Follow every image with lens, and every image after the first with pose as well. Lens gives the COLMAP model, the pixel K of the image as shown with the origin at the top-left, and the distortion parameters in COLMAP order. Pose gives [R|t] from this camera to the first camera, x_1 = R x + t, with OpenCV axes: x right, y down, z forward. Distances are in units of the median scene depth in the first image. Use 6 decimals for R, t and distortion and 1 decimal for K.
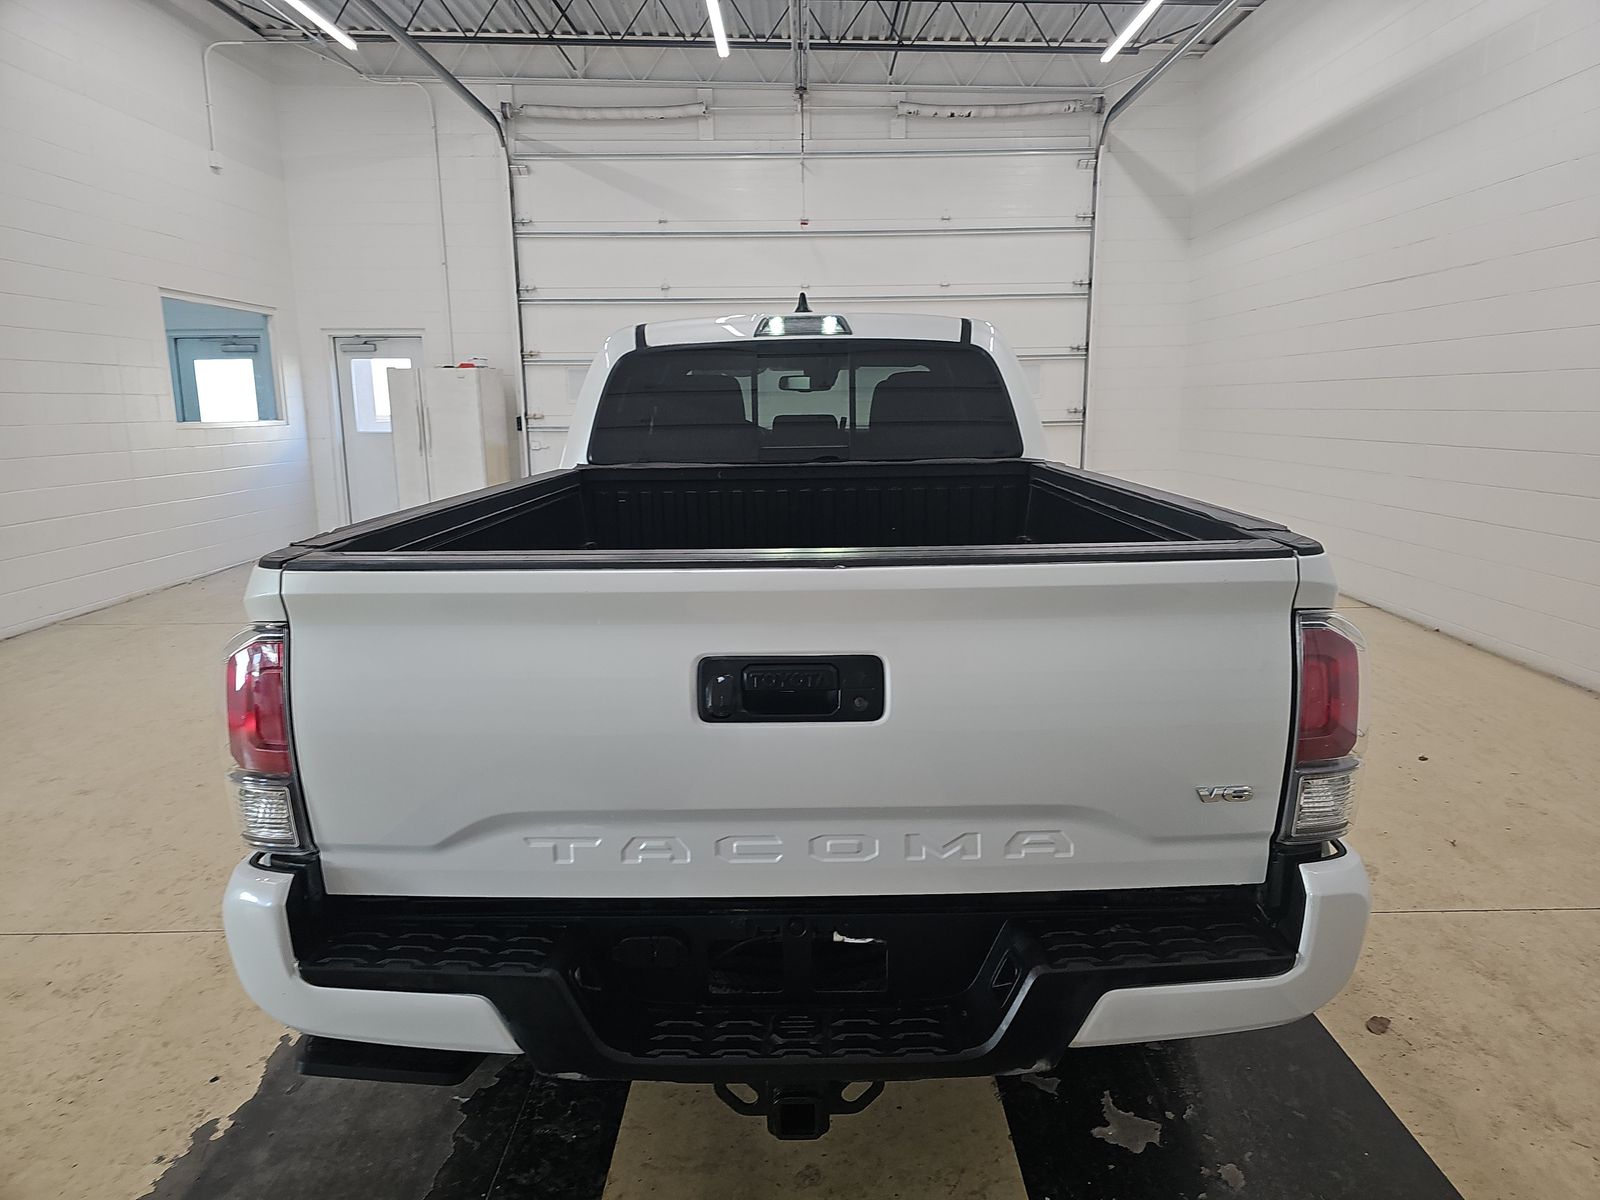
lens RADIAL K [[1047.5, 0, 810.8], [0, 1047.5, 594.7], [0, 0, 1]] dist [0.034079, -0.029661]
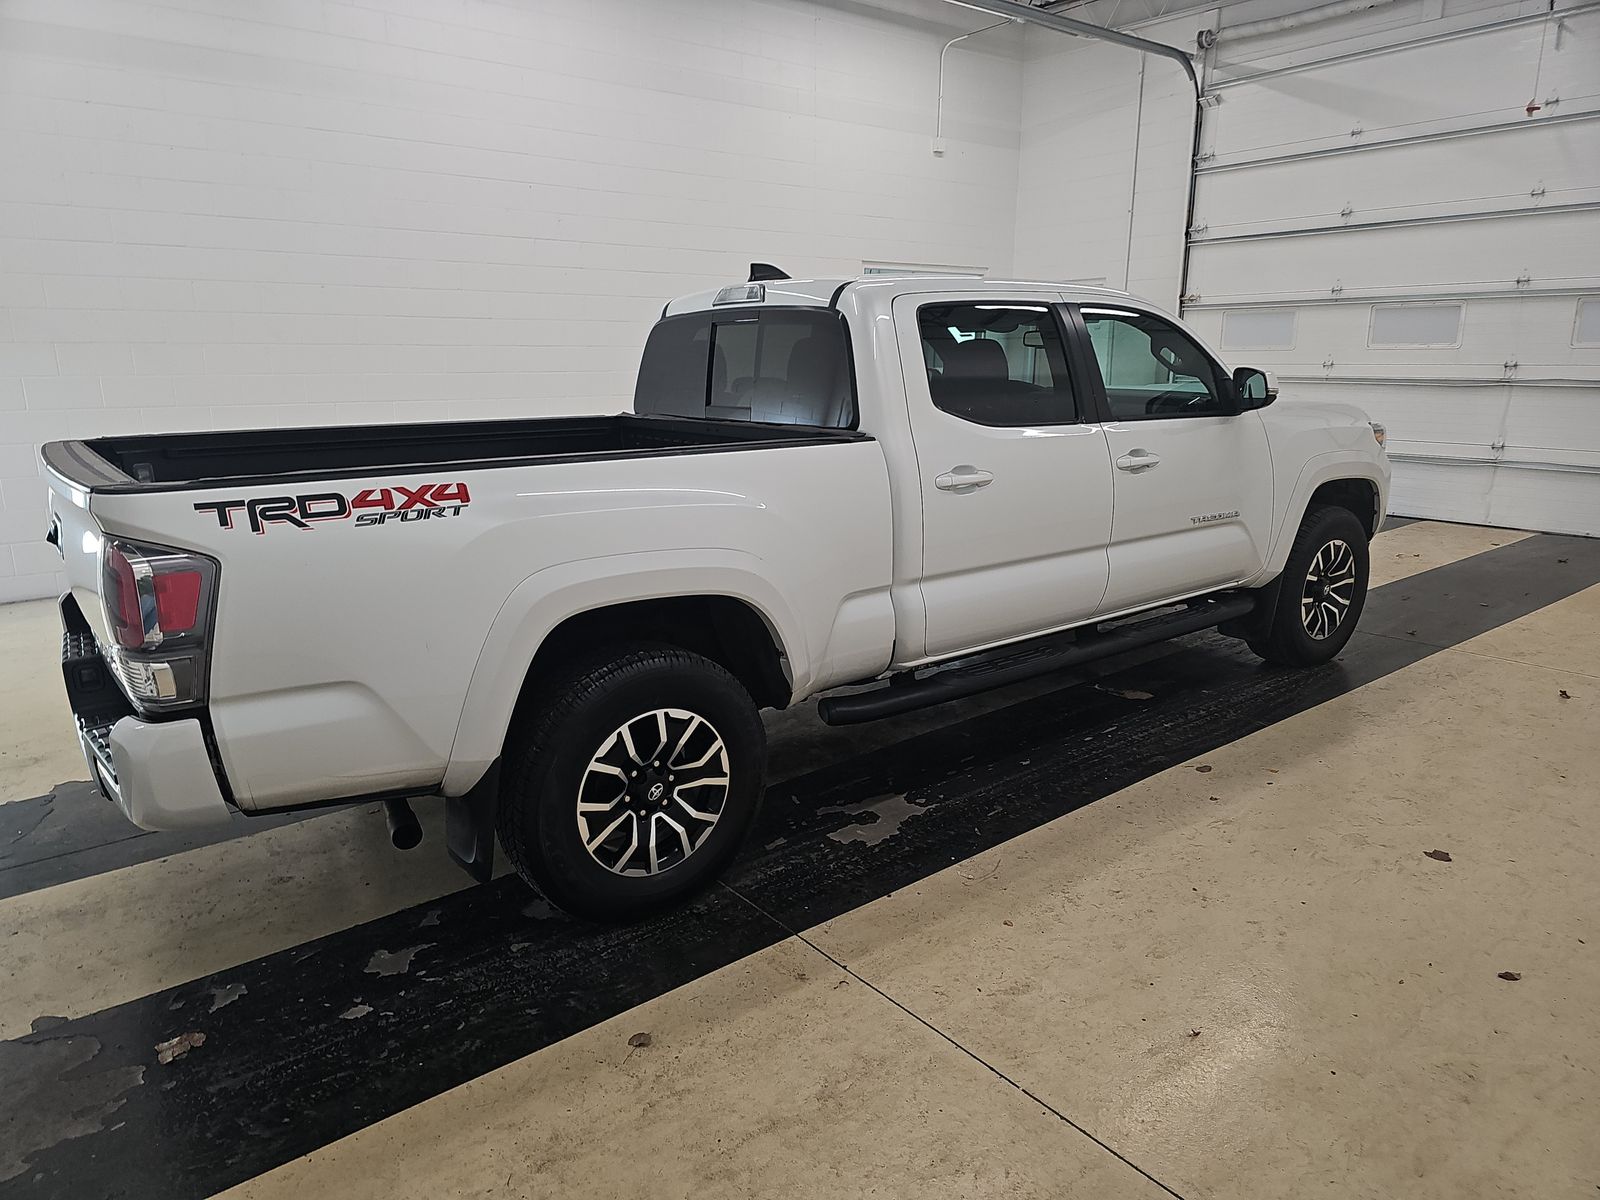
lens RADIAL K [[1047.5, 0, 786.4], [0, 1047.5, 610.9], [0, 0, 1]] dist [0.034079, -0.029661]
pose [[0.604645, 0.196043, -0.771992, 0.349305], [-0.141420, 0.980260, 0.138168, -0.034487], [0.783840, 0.025633, 0.620433, 0.136165]]
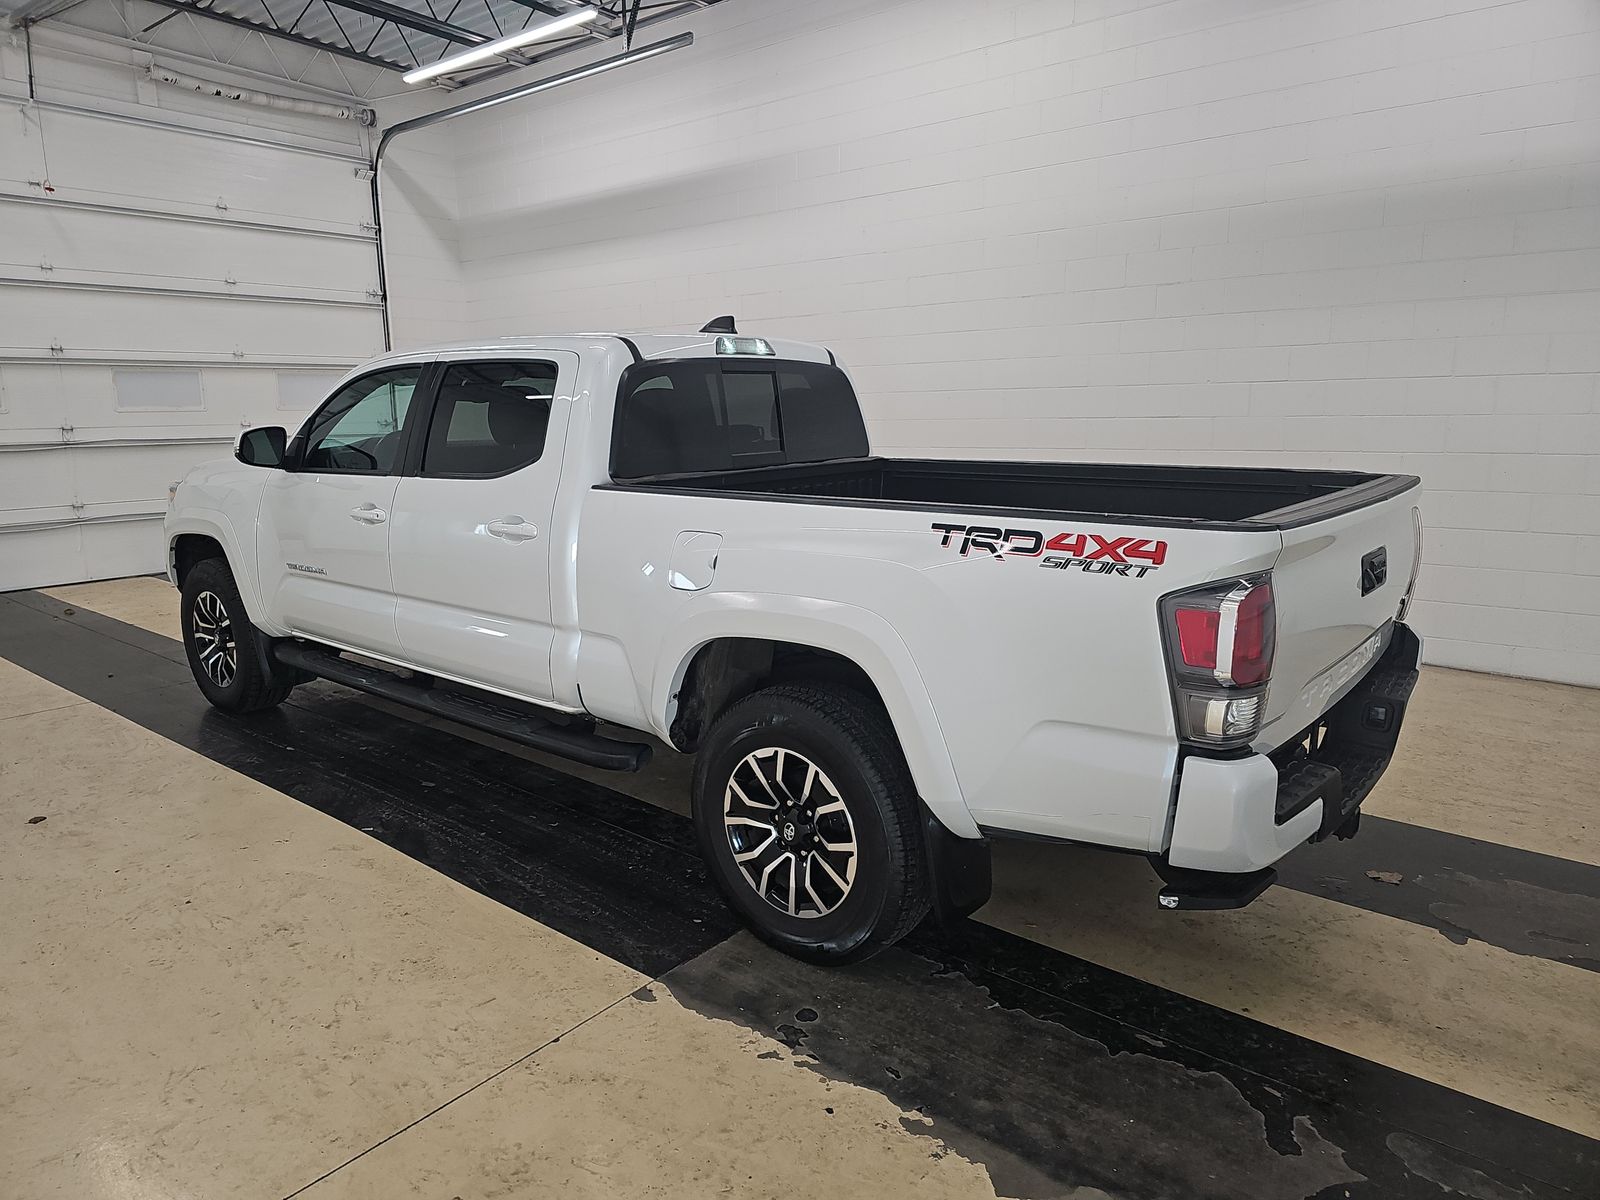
lens RADIAL K [[1047.5, 0, 784.3], [0, 1047.5, 595.7], [0, 0, 1]] dist [0.034079, -0.029661]
pose [[0.639183, -0.134488, 0.757204, -0.325273], [0.142220, 0.988279, 0.055476, -0.017997], [-0.755790, 0.072230, 0.650819, 0.094526]]
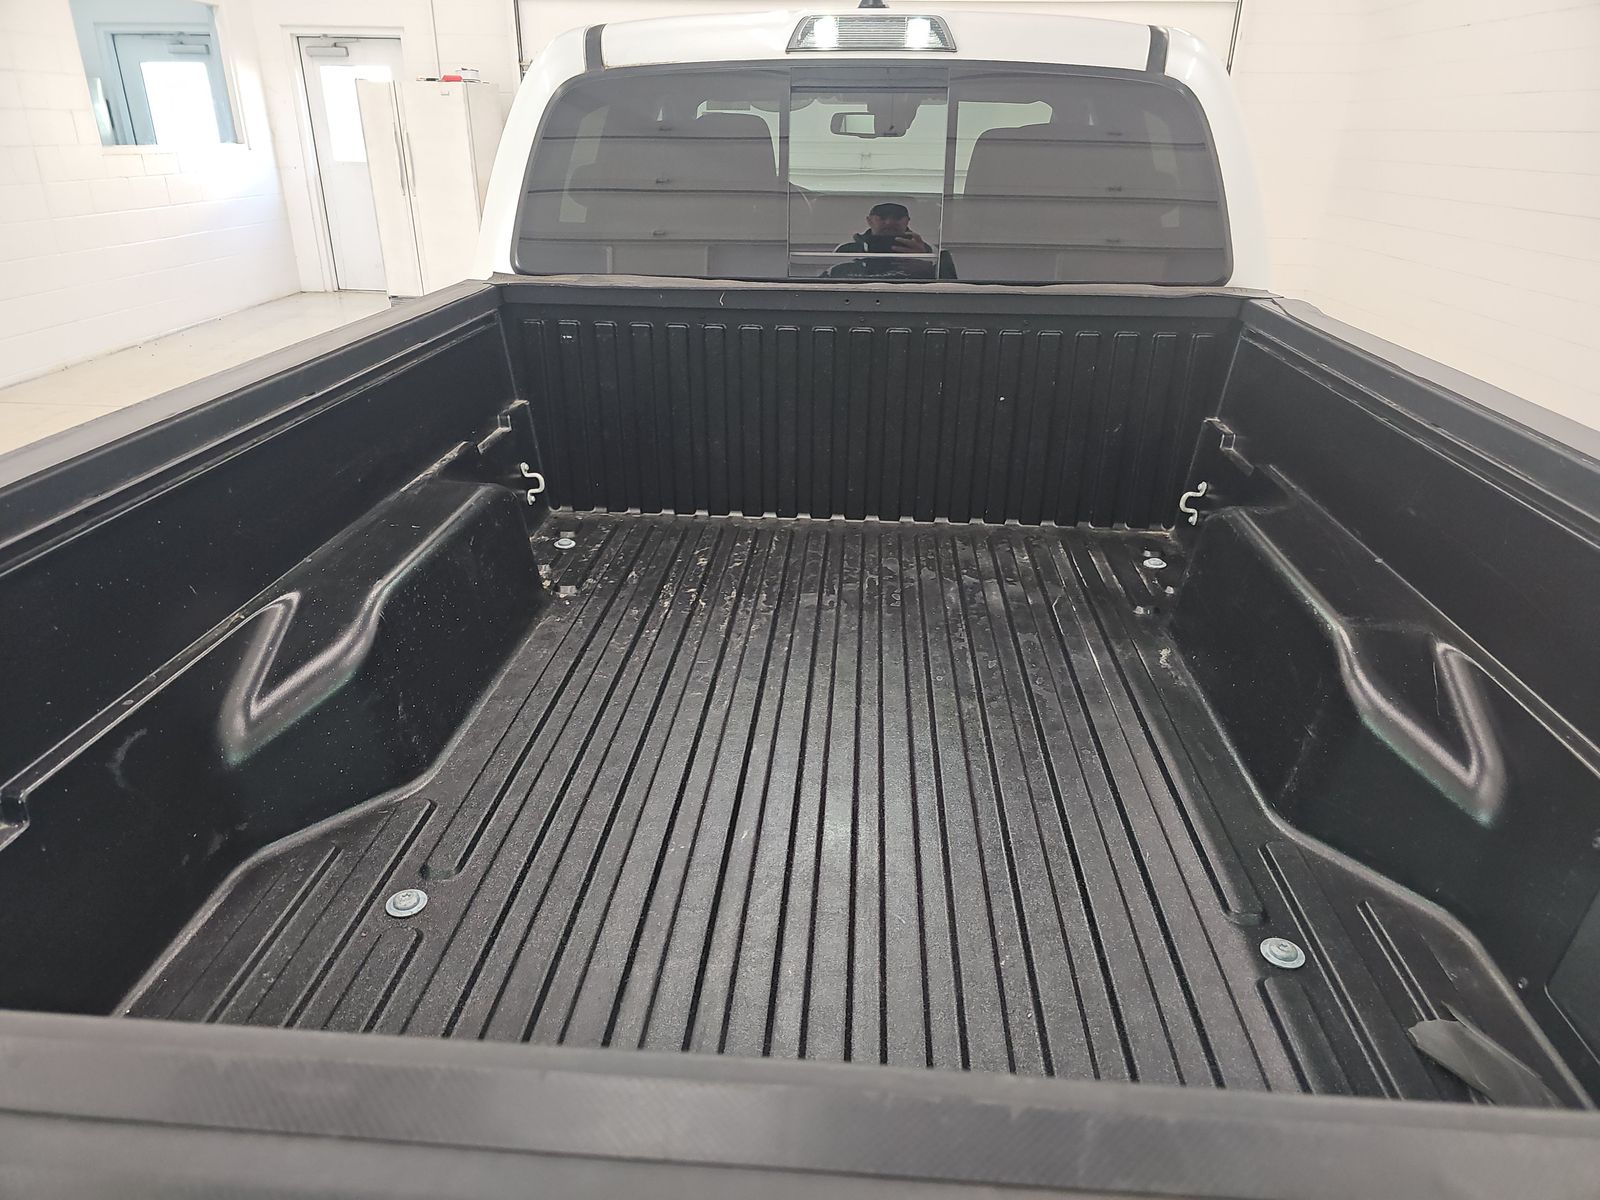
lens RADIAL K [[1047.5, 0, 804.1], [0, 1047.5, 596.0], [0, 0, 1]] dist [0.034079, -0.029661]
pose [[0.997999, 0.046852, -0.042460, -0.002030], [-0.035503, 0.970898, 0.236846, -0.034597], [0.052321, -0.234864, 0.970619, 0.136016]]
